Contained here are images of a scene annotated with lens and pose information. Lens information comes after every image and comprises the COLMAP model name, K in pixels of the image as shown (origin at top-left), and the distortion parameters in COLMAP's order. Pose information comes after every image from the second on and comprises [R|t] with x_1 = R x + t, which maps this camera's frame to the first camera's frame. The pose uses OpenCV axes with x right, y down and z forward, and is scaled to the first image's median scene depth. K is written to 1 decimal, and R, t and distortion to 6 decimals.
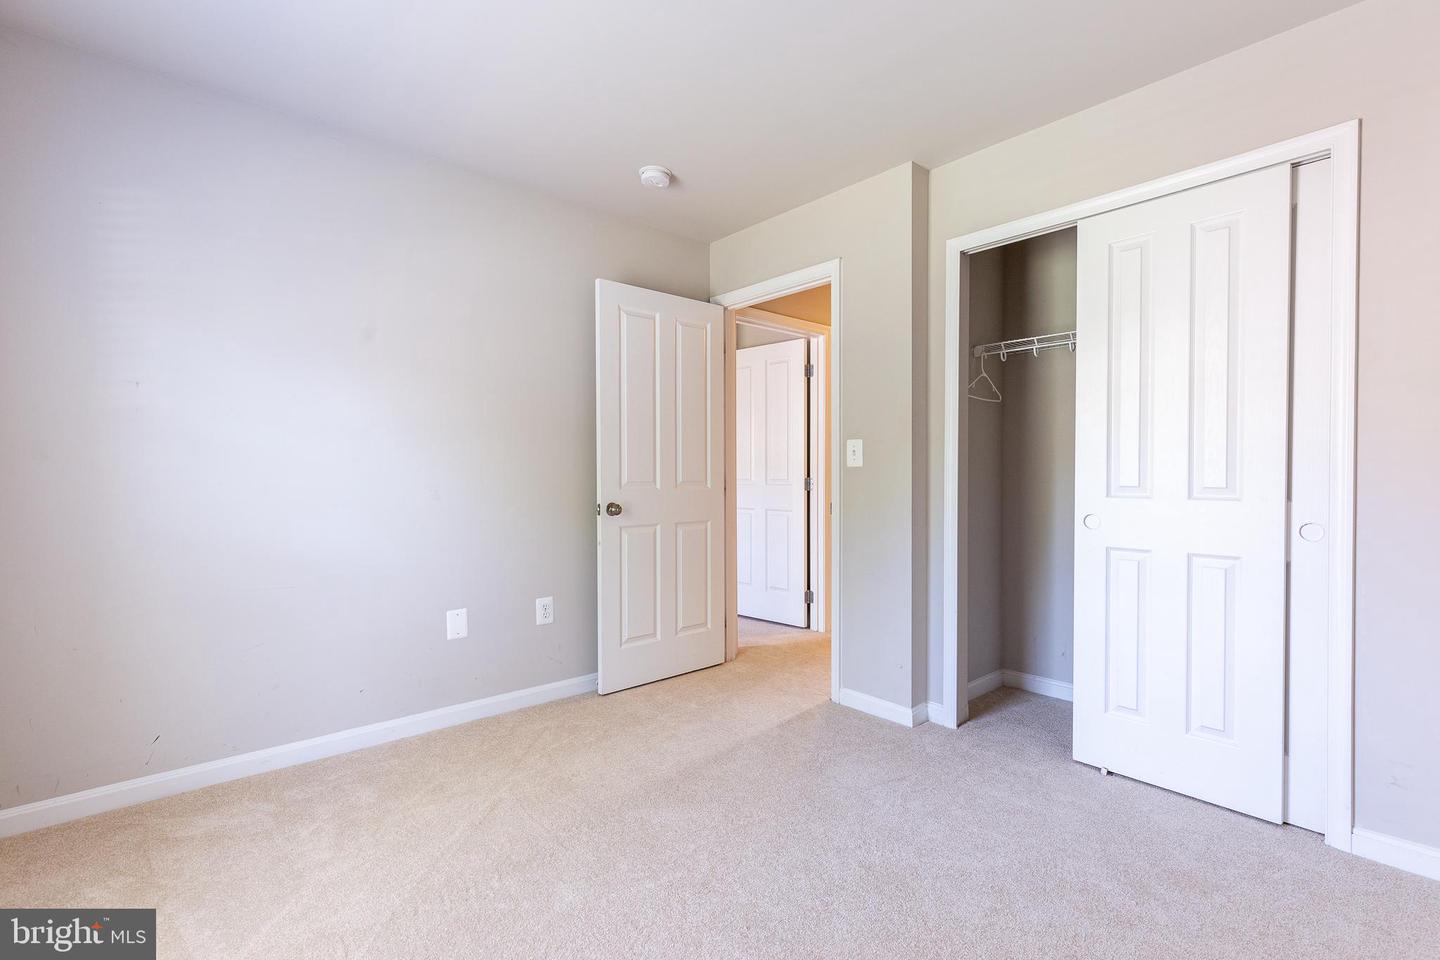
lens RADIAL K [[648.1, 0, 713.2], [0, 648.1, 483.1], [0, 0, 1]] dist [0.004546, 0.000114]
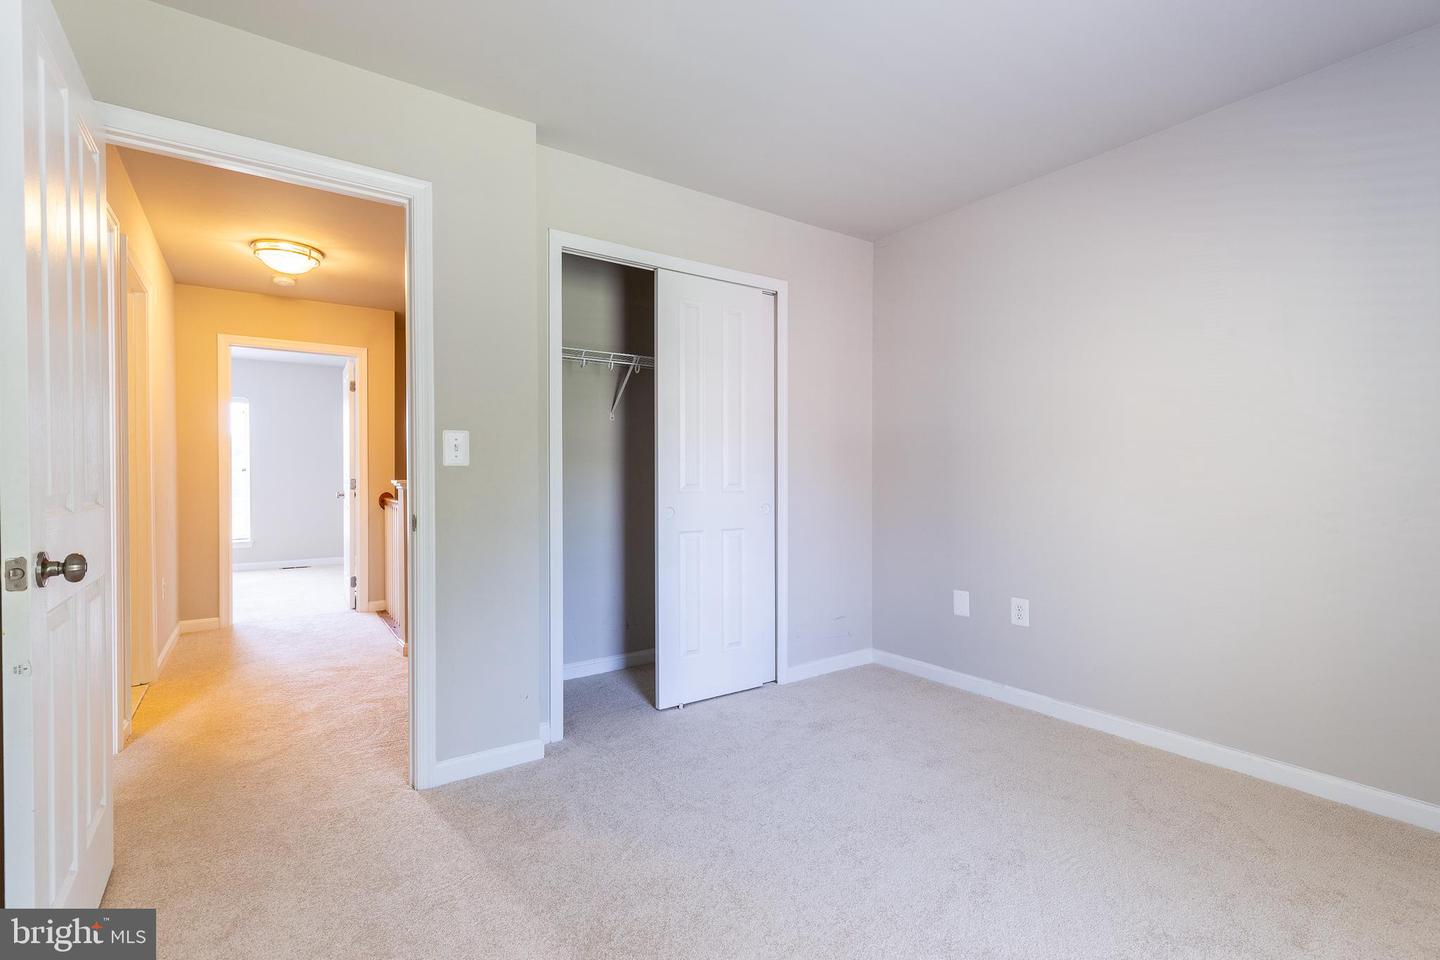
lens RADIAL K [[648.1, 0, 713.2], [0, 648.1, 483.1], [0, 0, 1]] dist [0.004546, 0.000114]
pose [[0.102569, -0.010886, 0.994666, -0.517744], [0.015060, 0.999843, 0.009390, -0.007147], [-0.994612, 0.014016, 0.102717, 0.617832]]
